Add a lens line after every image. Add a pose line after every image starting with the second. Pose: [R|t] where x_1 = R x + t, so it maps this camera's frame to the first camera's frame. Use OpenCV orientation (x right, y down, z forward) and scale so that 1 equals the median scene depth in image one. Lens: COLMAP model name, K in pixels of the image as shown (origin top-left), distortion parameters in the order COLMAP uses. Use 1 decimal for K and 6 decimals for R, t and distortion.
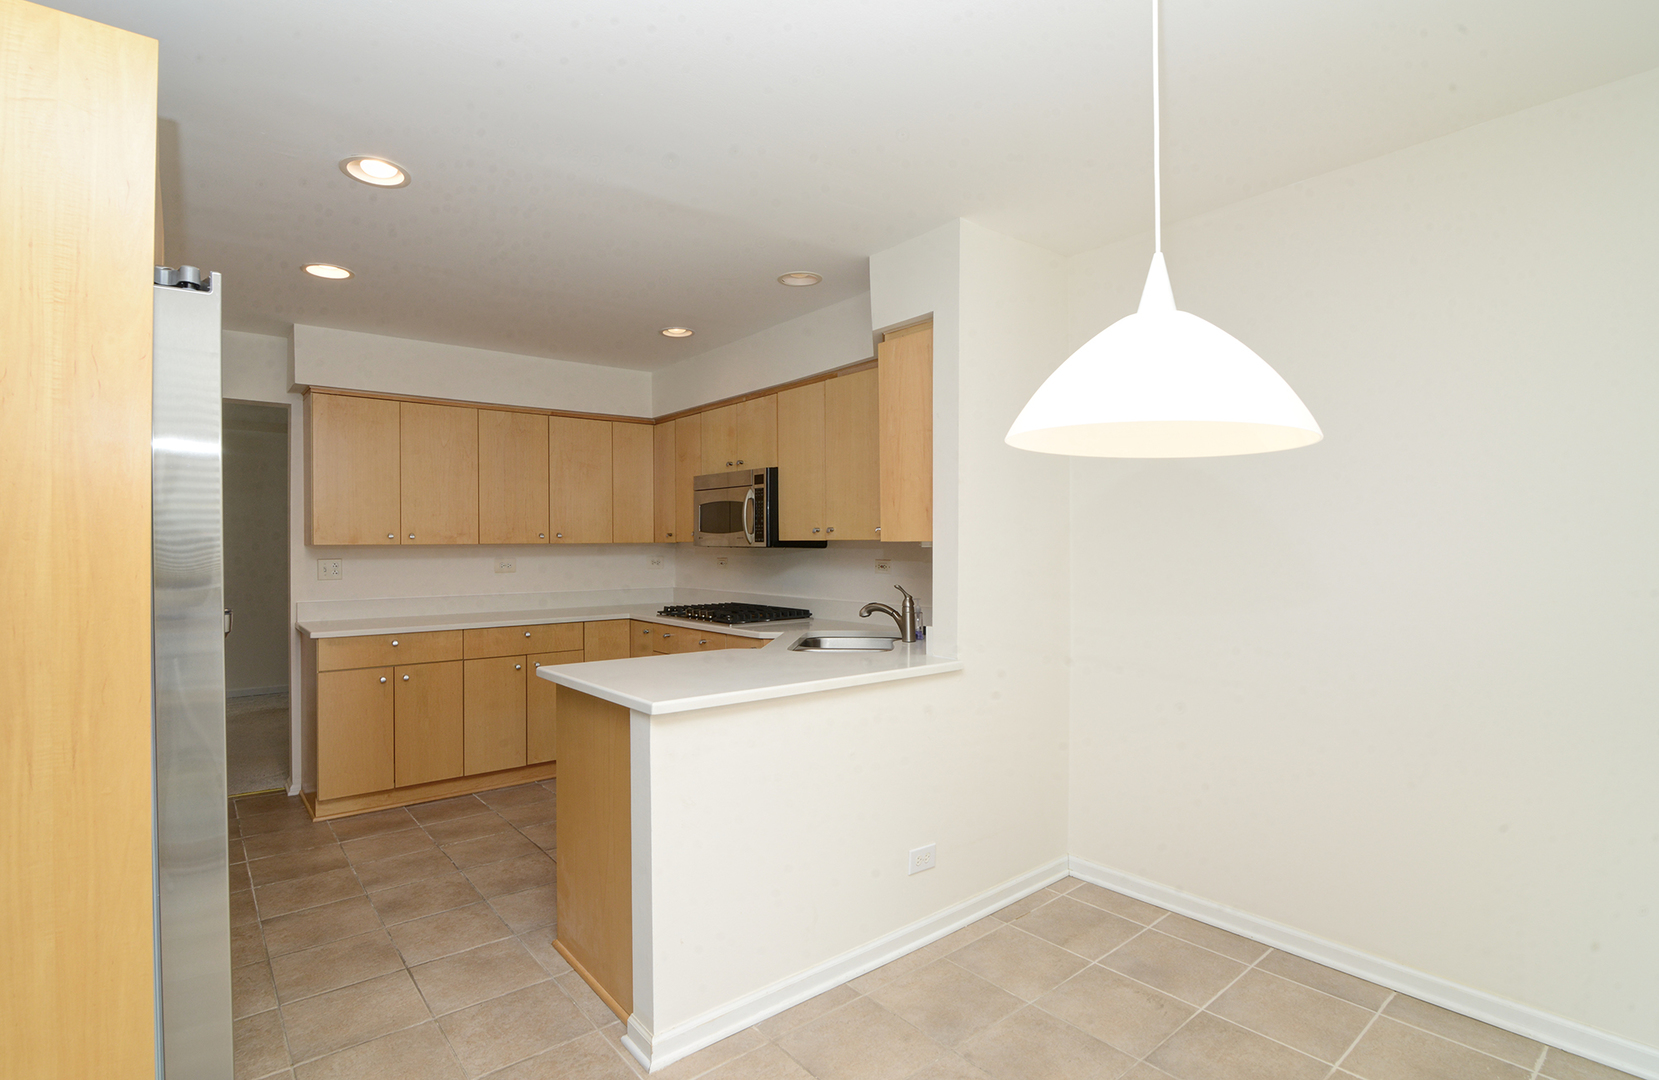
lens RADIAL K [[778.9, 0, 829.5], [0, 778.9, 540.0], [0, 0, 1]] dist [-0.029282, 0.000106]
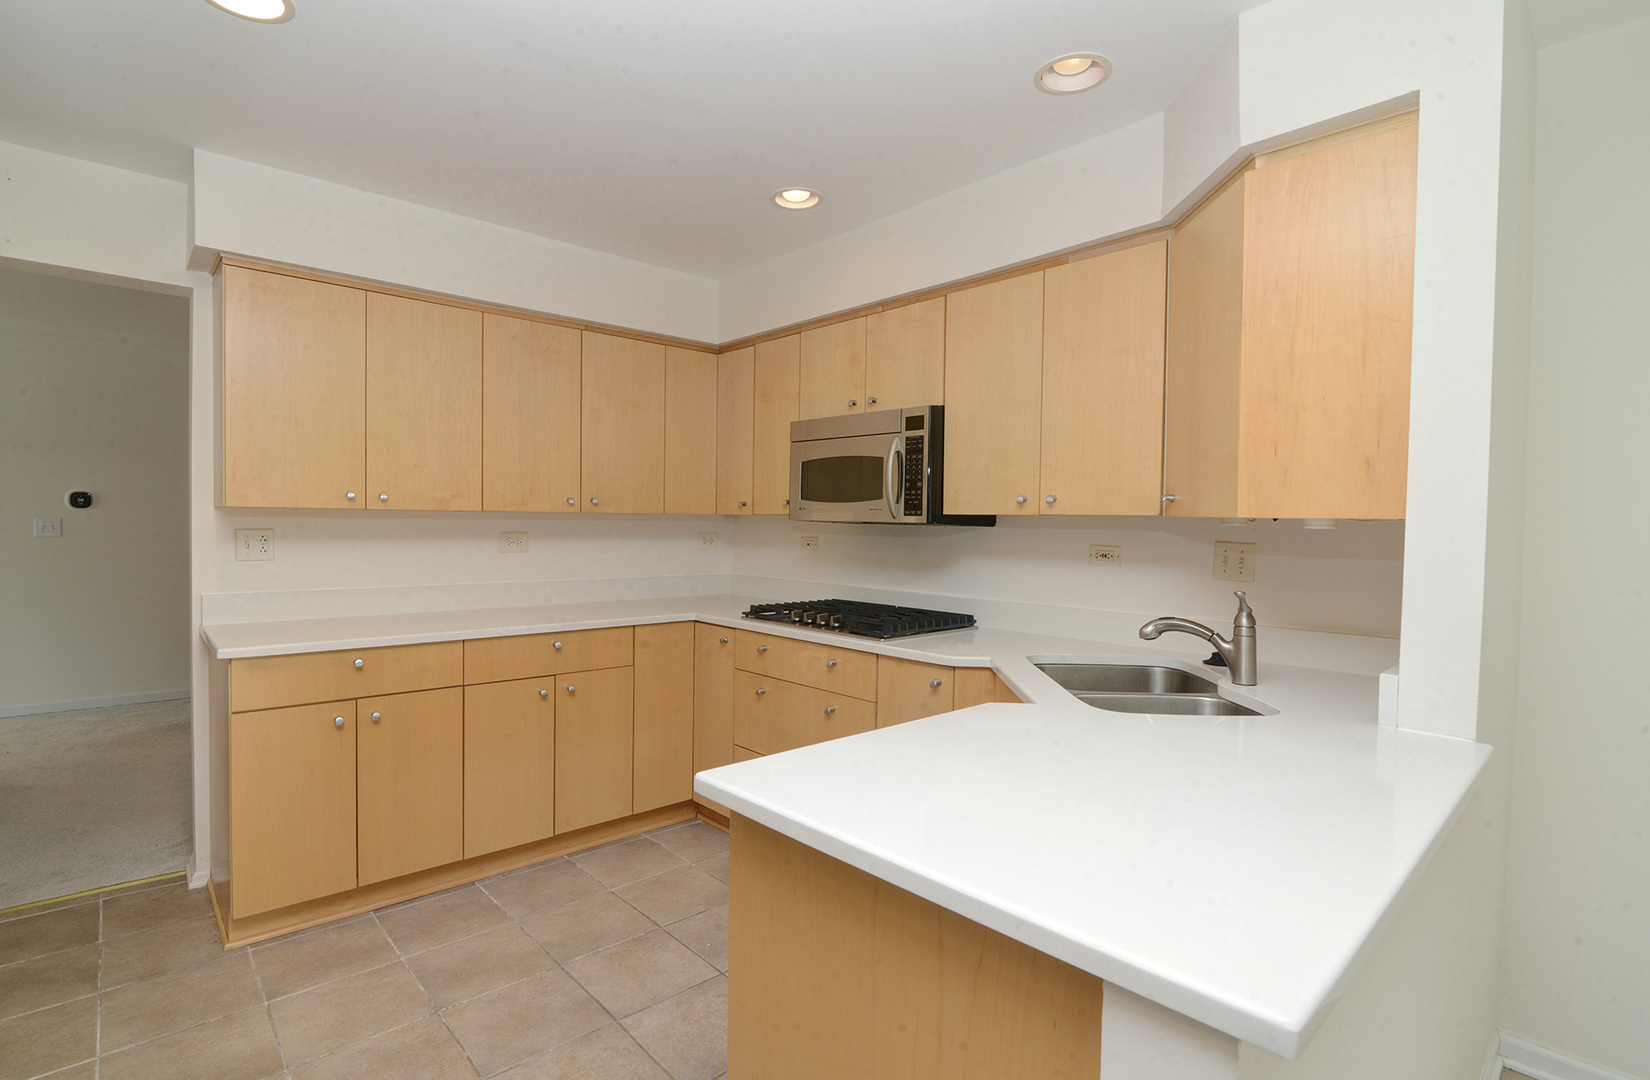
lens RADIAL K [[769.8, 0, 825.0], [0, 769.8, 540.0], [0, 0, 1]] dist [-0.025997, -0.000583]
pose [[0.998325, 0.018847, 0.054700, -0.203518], [-0.020298, 0.999454, 0.026089, 0.007714], [-0.054178, -0.027156, 0.998162, 0.335527]]
